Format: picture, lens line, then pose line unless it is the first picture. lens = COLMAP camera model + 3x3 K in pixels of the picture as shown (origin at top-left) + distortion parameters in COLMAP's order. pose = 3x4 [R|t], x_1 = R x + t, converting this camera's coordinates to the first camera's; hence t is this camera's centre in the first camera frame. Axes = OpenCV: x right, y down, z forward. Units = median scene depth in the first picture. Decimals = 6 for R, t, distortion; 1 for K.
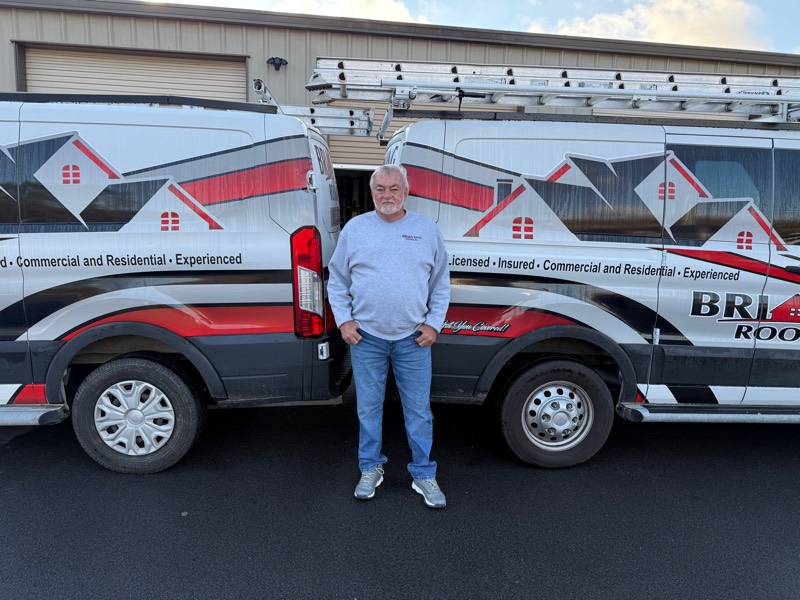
lens RADIAL K [[556.1, 0, 401.6], [0, 556.1, 303.4], [0, 0, 1]] dist [0.017661, -0.031928]
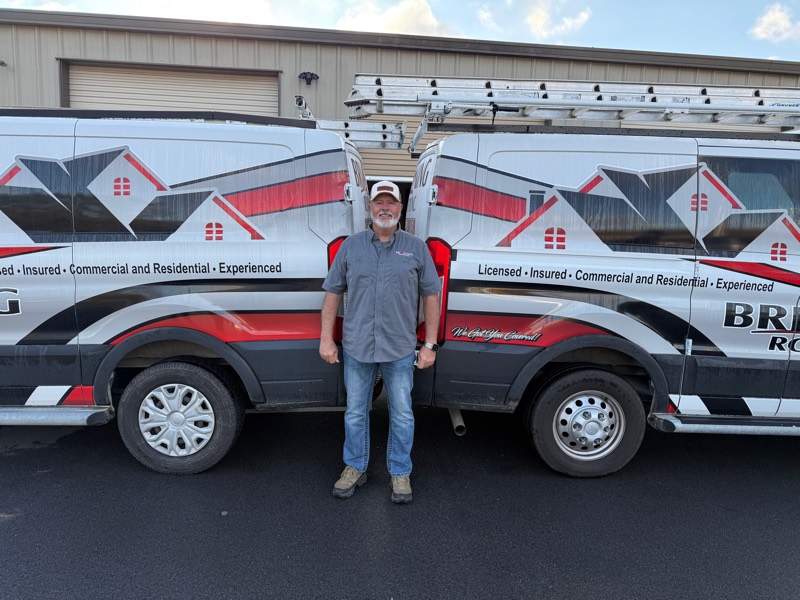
lens RADIAL K [[556.1, 0, 400.8], [0, 556.1, 303.7], [0, 0, 1]] dist [0.017661, -0.031928]
pose [[0.999094, 0.007653, -0.041863, -0.019577], [-0.008411, 0.999803, -0.017964, 0.003863], [0.041717, 0.018300, 0.998962, -0.024593]]
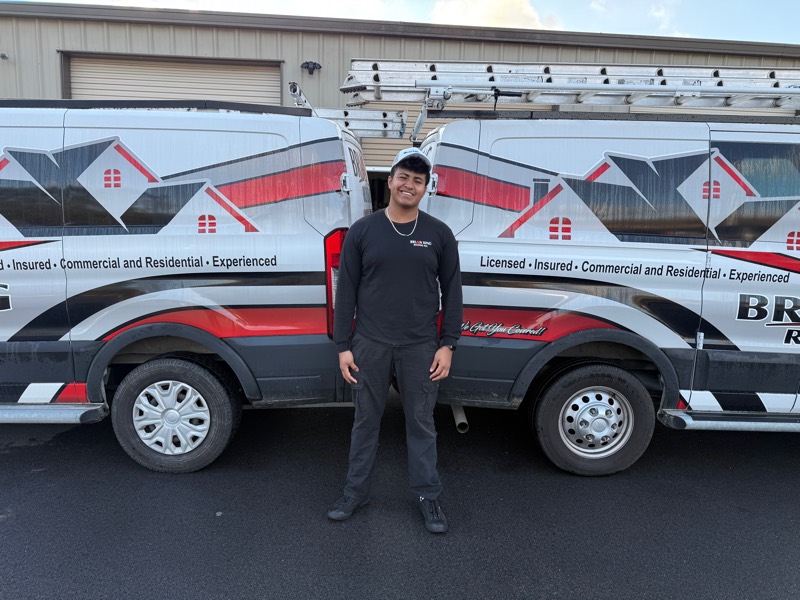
lens RADIAL K [[556.1, 0, 400.4], [0, 556.1, 300.9], [0, 0, 1]] dist [0.017661, -0.031928]
pose [[0.998346, 0.003006, -0.057421, -0.005241], [-0.003471, 0.999962, -0.007989, -0.000263], [0.057395, 0.008175, 0.998318, 0.009213]]
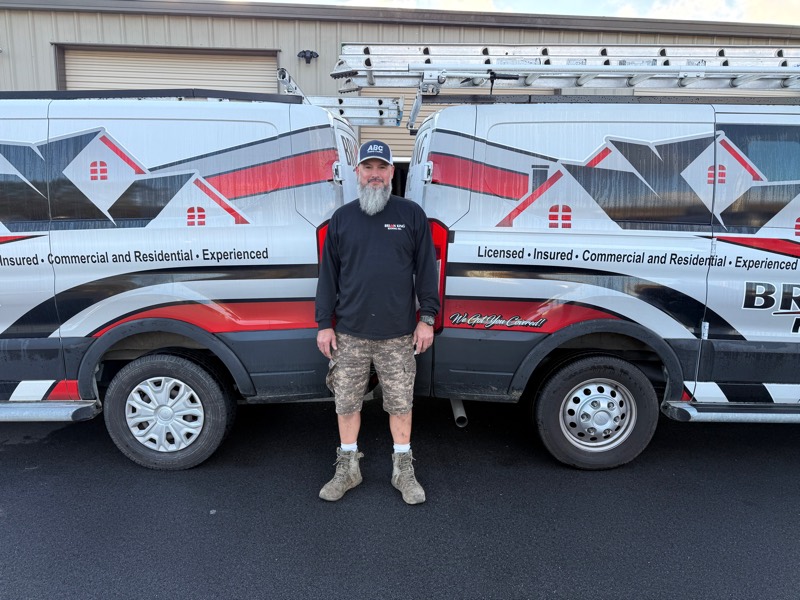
lens RADIAL K [[556.1, 0, 400.0], [0, 556.1, 303.8], [0, 0, 1]] dist [0.017661, -0.031928]
pose [[0.997760, -0.006750, -0.066550, 0.008913], [0.007578, 0.999897, 0.012193, -0.001303], [0.066461, -0.012670, 0.997709, 0.035027]]
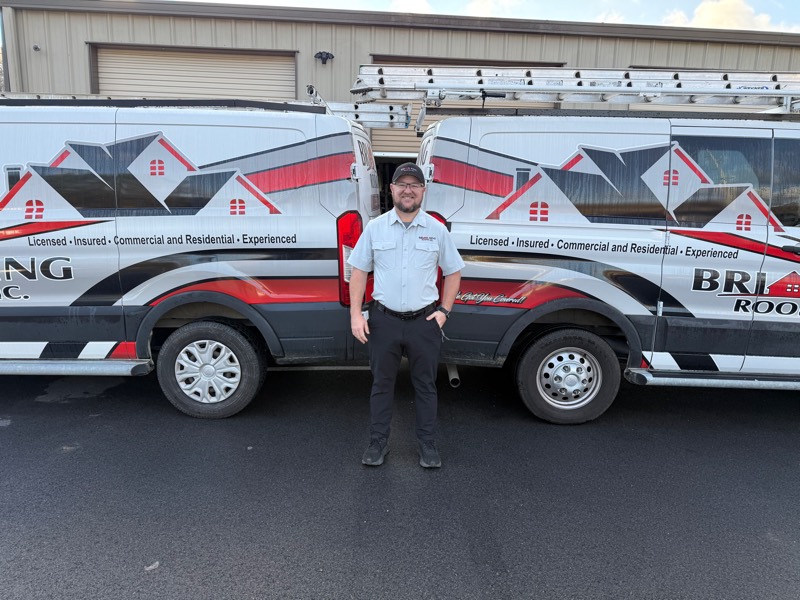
lens RADIAL K [[556.1, 0, 403.1], [0, 556.1, 304.2], [0, 0, 1]] dist [0.017661, -0.031928]
pose [[0.997184, 0.009859, -0.074342, 0.027582], [-0.007845, 0.999596, 0.027333, 0.024513], [0.074581, -0.026672, 0.996858, -0.158634]]
